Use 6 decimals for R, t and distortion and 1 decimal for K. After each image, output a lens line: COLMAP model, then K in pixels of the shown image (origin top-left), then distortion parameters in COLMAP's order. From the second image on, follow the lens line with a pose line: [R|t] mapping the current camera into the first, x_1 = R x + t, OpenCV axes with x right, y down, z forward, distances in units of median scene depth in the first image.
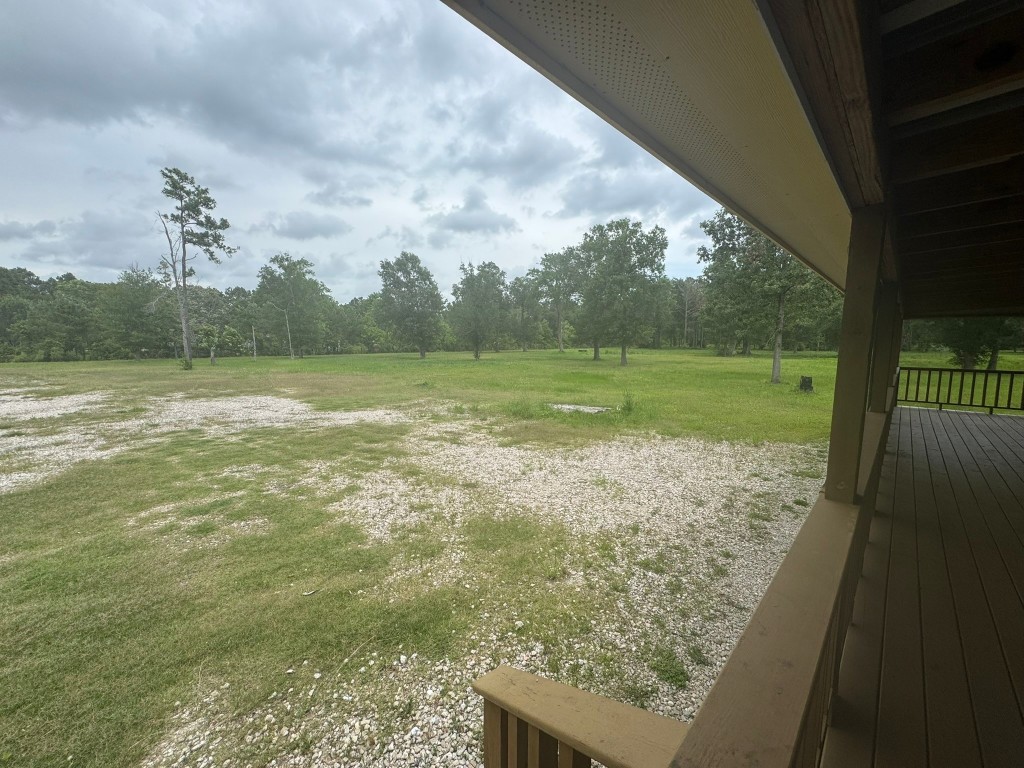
lens RADIAL K [[412.5, 0, 513.0], [0, 412.5, 384.3], [0, 0, 1]] dist [0.013776, -0.001244]
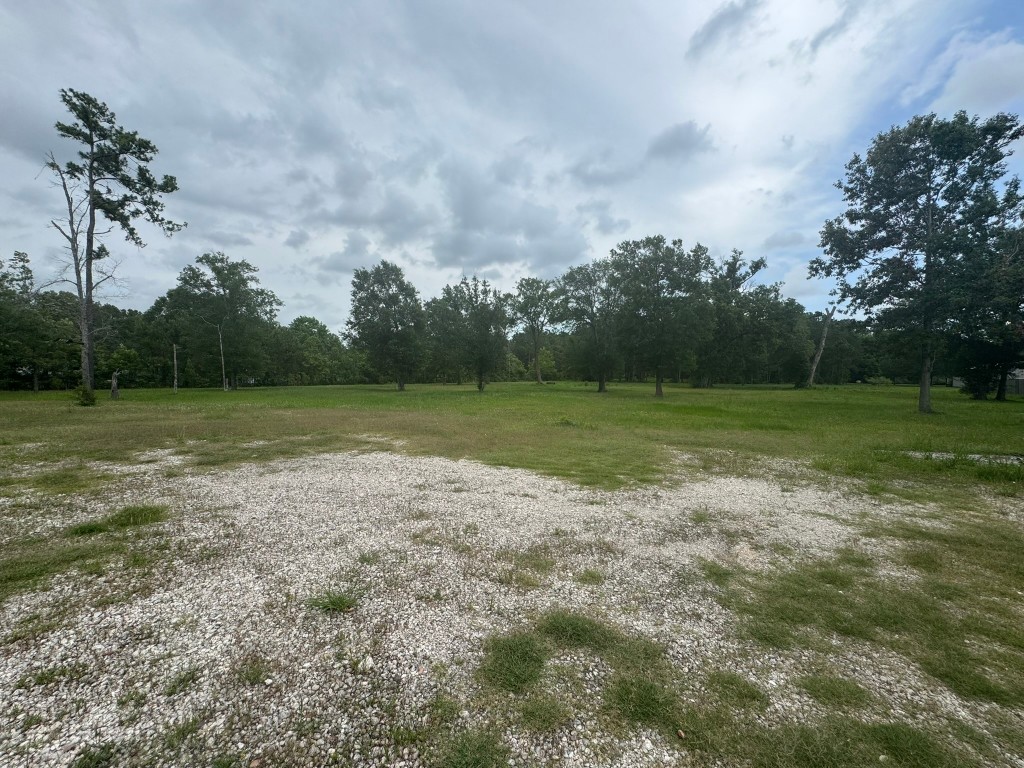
lens RADIAL K [[412.5, 0, 511.0], [0, 412.5, 383.1], [0, 0, 1]] dist [0.013776, -0.001244]
pose [[0.975886, 0.002741, 0.218266, -0.231052], [0.016843, 0.995995, -0.087811, -0.003052], [-0.217632, 0.089370, 0.971931, 0.199339]]
